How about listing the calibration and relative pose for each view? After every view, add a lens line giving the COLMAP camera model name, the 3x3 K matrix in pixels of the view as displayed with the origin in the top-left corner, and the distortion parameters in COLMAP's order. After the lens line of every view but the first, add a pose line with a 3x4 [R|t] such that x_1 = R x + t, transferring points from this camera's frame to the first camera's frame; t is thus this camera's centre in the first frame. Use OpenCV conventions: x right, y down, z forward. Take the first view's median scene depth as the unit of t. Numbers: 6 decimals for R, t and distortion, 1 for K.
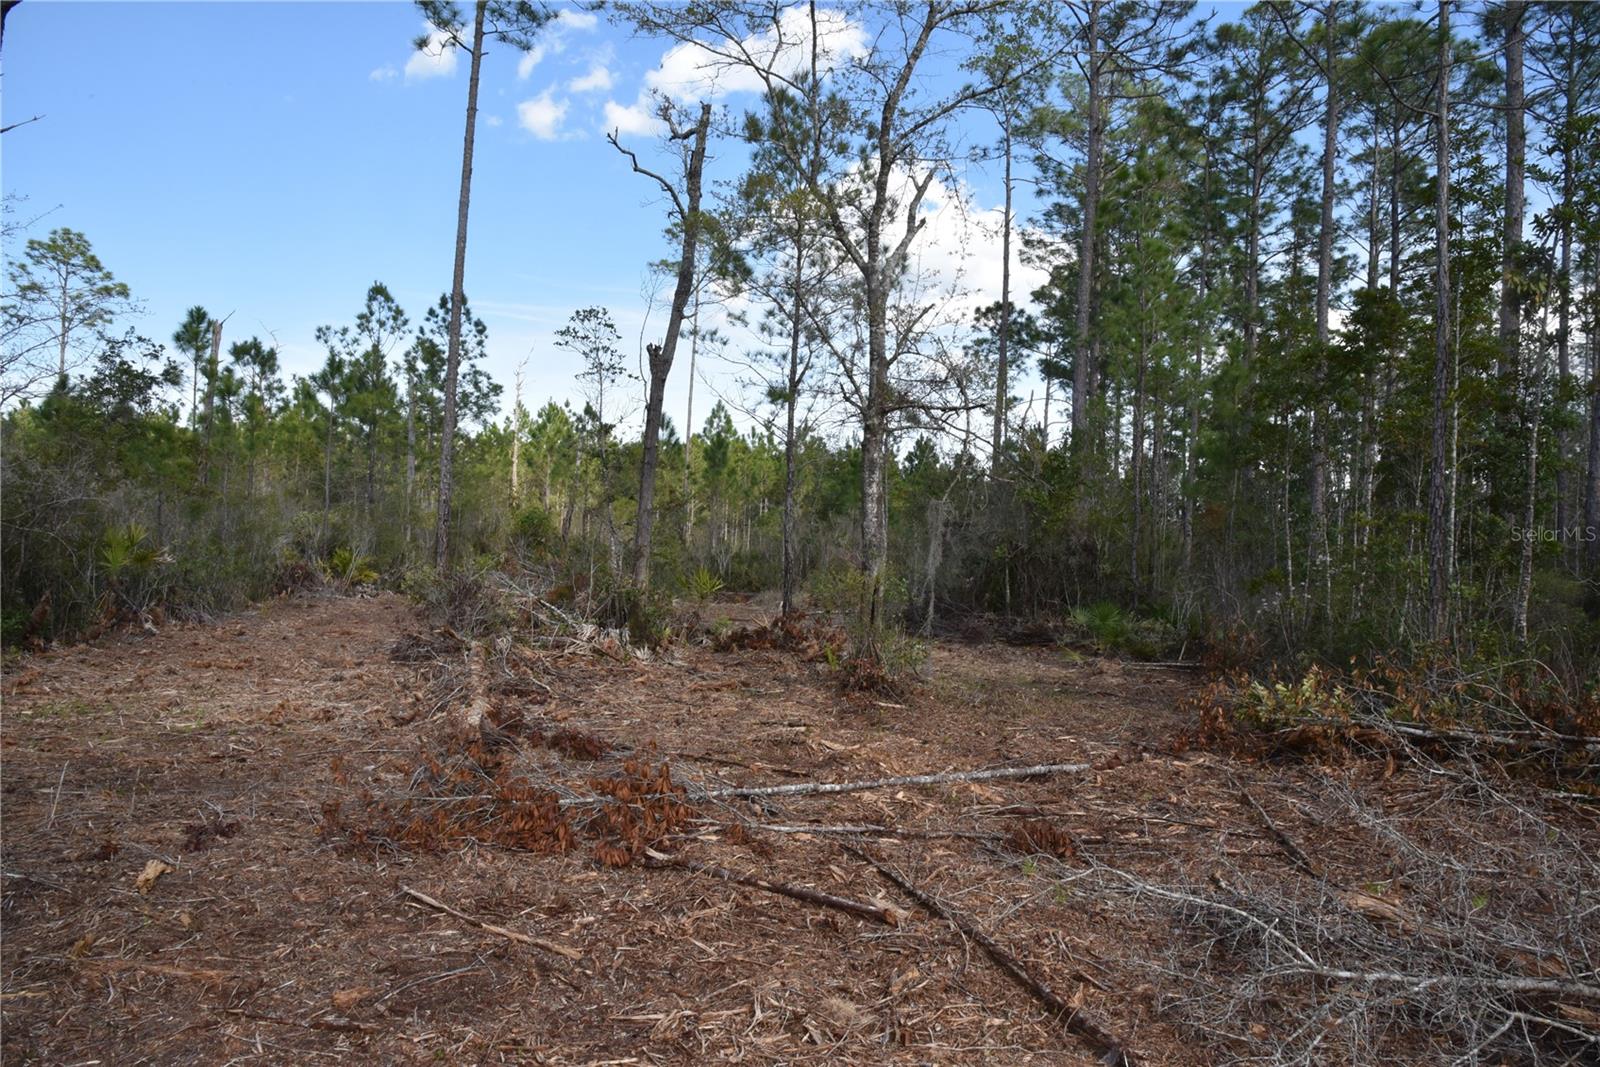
lens RADIAL K [[1072.4, 0, 800.0], [0, 1072.4, 533.5], [0, 0, 1]] dist [-0.131391, 0.074438]
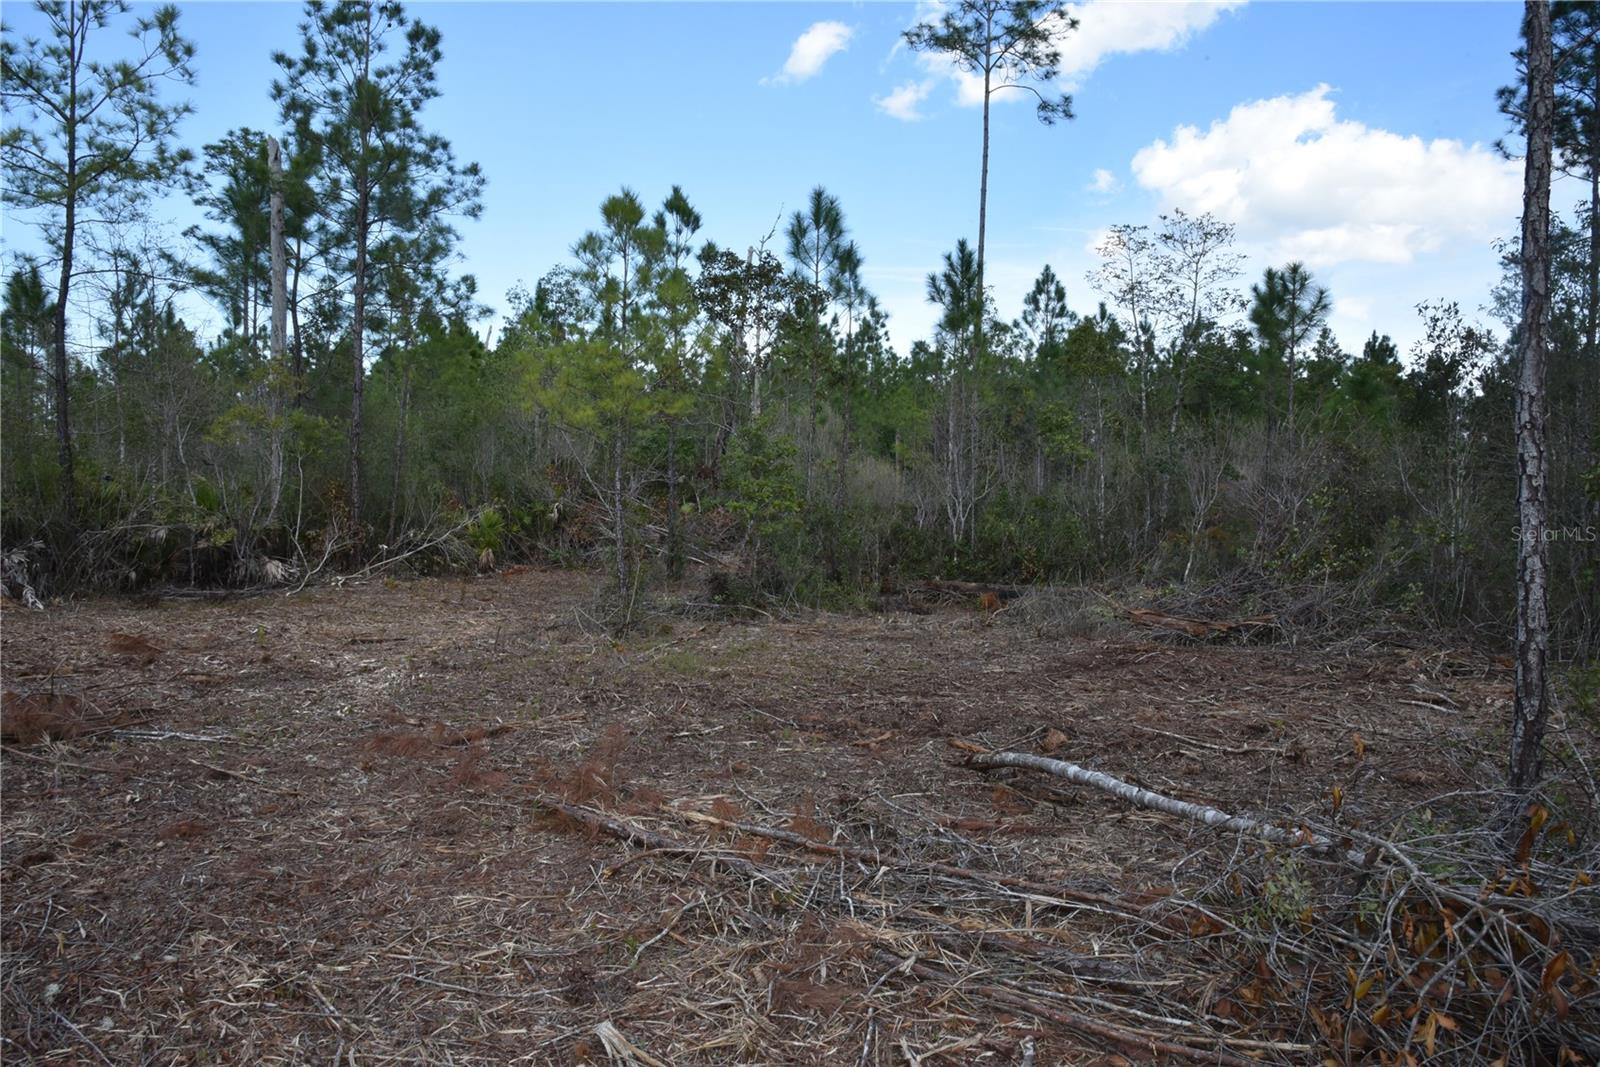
lens RADIAL K [[1072.4, 0, 800.0], [0, 1072.4, 533.5], [0, 0, 1]] dist [-0.131391, 0.074438]
pose [[0.929268, 0.001594, -0.369403, 0.021748], [0.013770, 0.999146, 0.038950, 0.009701], [0.369149, -0.041282, 0.928453, 0.348461]]
